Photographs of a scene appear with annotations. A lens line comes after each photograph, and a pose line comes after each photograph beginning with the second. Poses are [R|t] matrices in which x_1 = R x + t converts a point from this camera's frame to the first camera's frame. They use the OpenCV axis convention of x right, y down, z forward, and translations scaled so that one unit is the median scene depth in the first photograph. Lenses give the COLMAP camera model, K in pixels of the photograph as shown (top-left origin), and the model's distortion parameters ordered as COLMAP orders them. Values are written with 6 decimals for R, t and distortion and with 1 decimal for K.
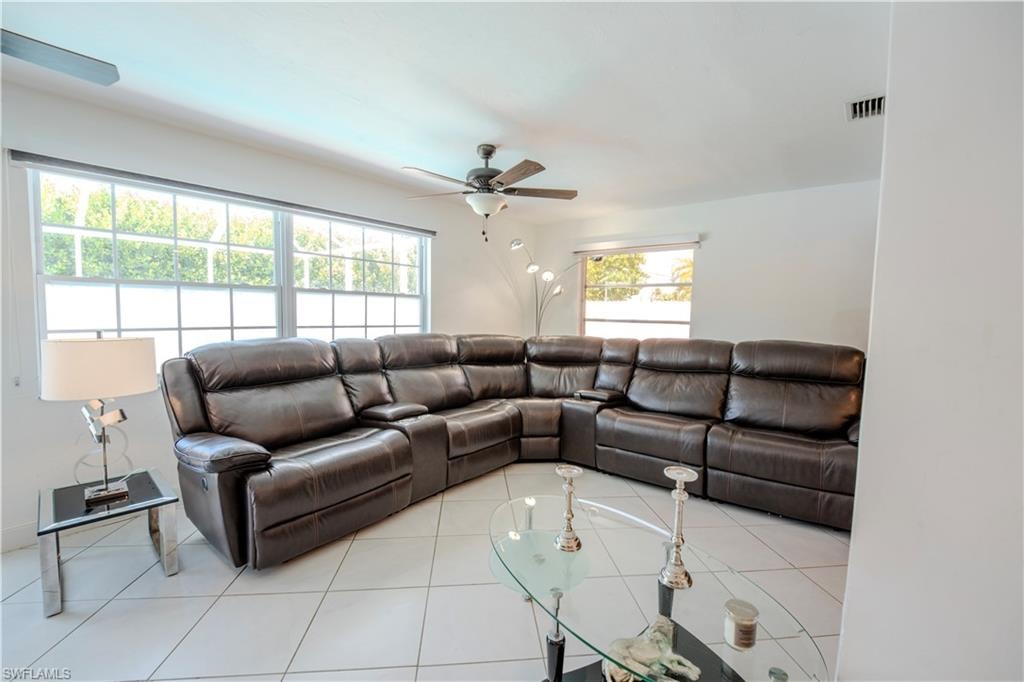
lens RADIAL K [[433.3, 0, 512.0], [0, 433.3, 341.0], [0, 0, 1]] dist [0.016729, -0.018364]
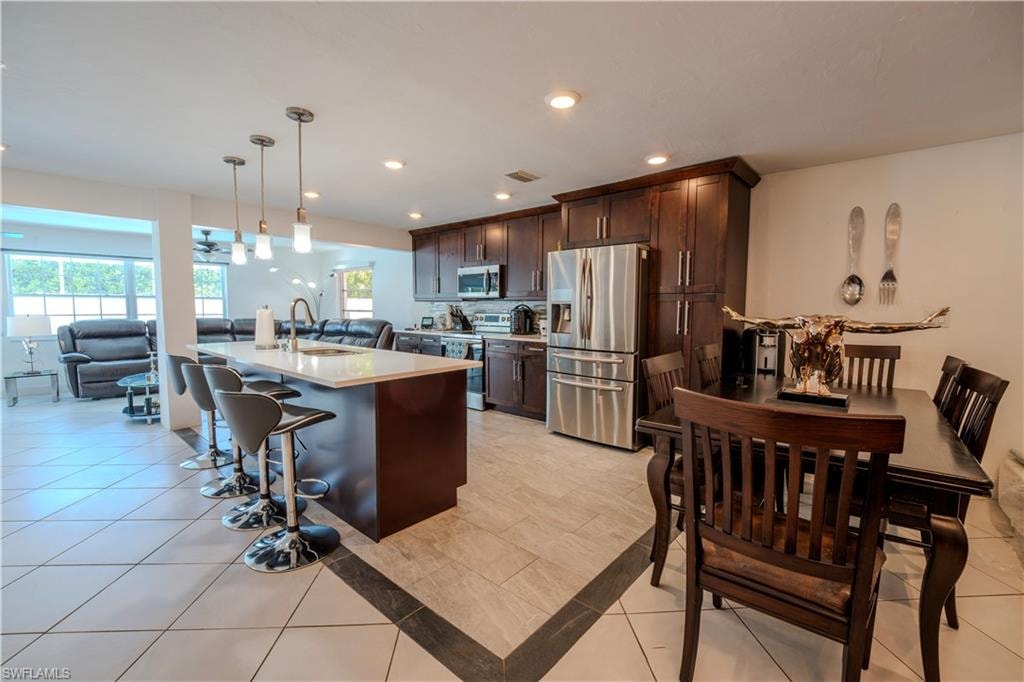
lens RADIAL K [[433.3, 0, 512.0], [0, 433.3, 341.0], [0, 0, 1]] dist [0.016729, -0.018364]
pose [[0.999180, -0.010464, -0.039120, 1.486828], [0.010644, 0.999934, 0.004395, 0.114283], [0.039072, -0.004808, 0.999225, -1.081123]]
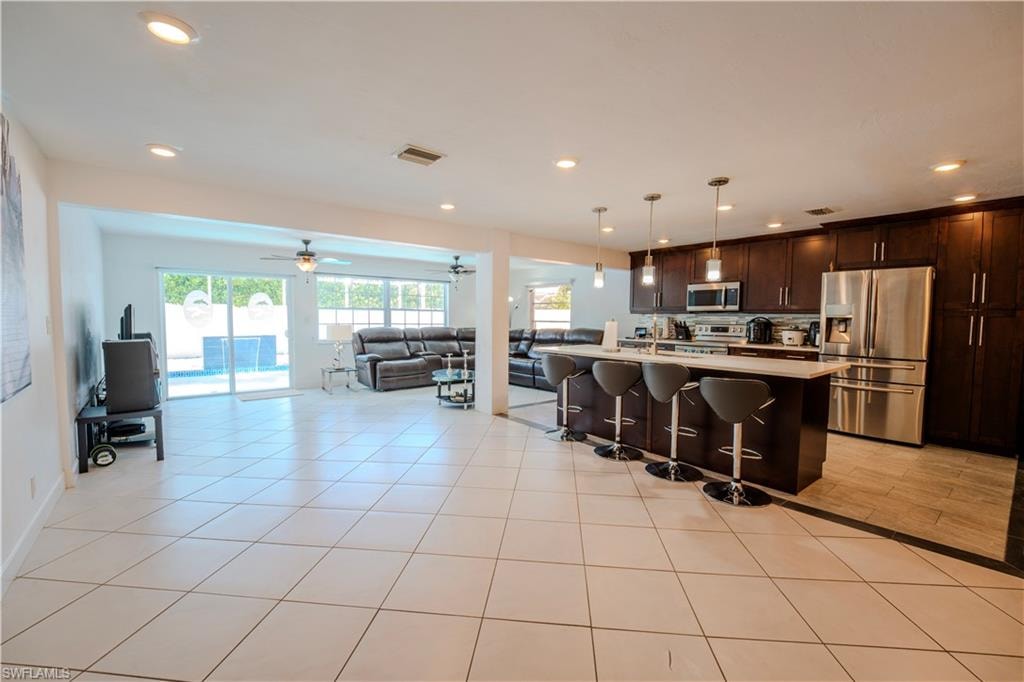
lens RADIAL K [[433.3, 0, 512.0], [0, 433.3, 341.0], [0, 0, 1]] dist [0.016729, -0.018364]
pose [[0.980010, 0.000349, -0.198949, 0.771678], [-0.004045, 0.999827, -0.018170, 0.123488], [0.198908, 0.018611, 0.979841, -1.476831]]
